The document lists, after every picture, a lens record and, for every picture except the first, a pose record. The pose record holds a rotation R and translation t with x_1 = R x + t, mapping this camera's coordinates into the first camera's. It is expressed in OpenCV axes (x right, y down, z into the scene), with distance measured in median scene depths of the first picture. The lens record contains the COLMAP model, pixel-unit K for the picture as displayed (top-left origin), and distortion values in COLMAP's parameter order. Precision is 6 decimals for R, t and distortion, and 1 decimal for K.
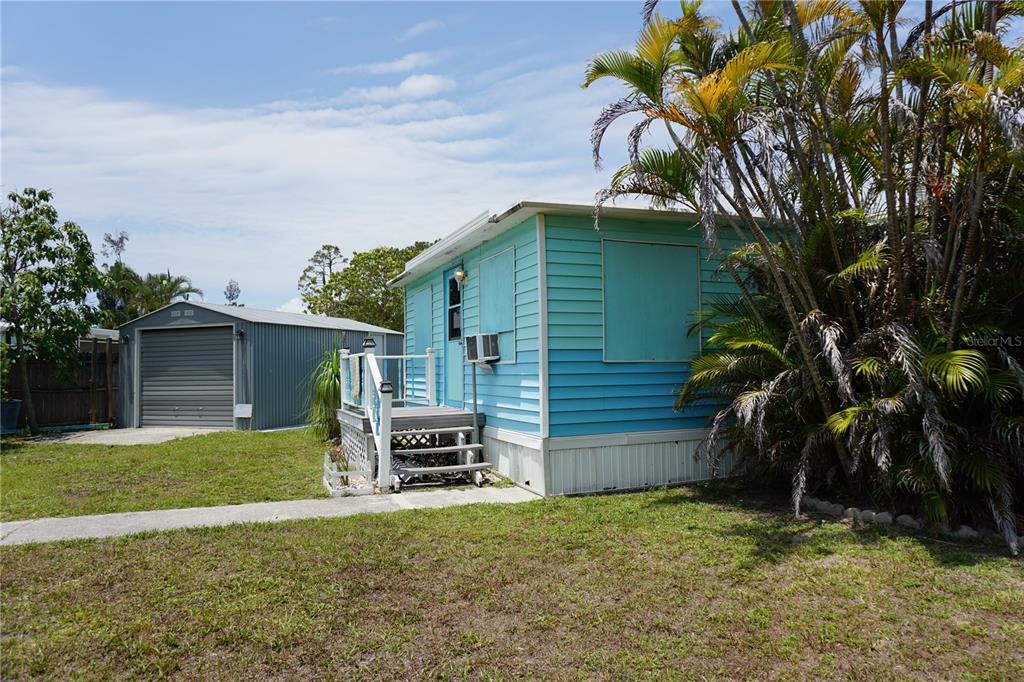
lens RADIAL K [[691.3, 0, 520.2], [0, 691.3, 347.9], [0, 0, 1]] dist [-0.042140, 0.025149]
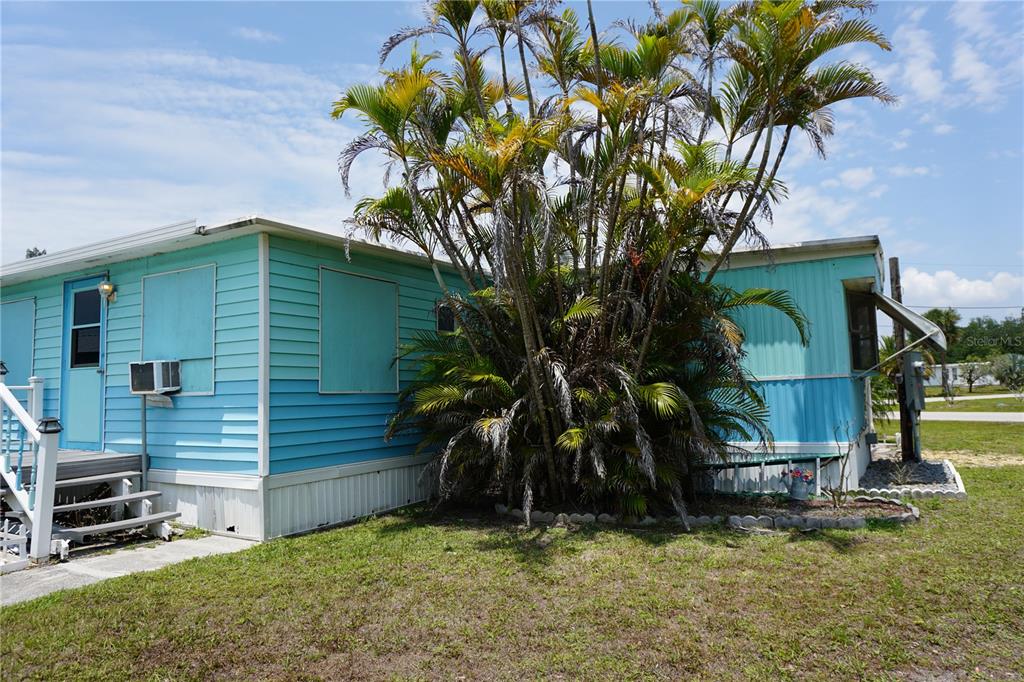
lens RADIAL K [[691.3, 0, 516.5], [0, 691.3, 346.1], [0, 0, 1]] dist [-0.042140, 0.025149]
pose [[0.777141, 0.041482, 0.627958, -0.285566], [-0.008317, 0.998415, -0.055661, 0.006132], [-0.629272, 0.038034, 0.776254, 0.077347]]
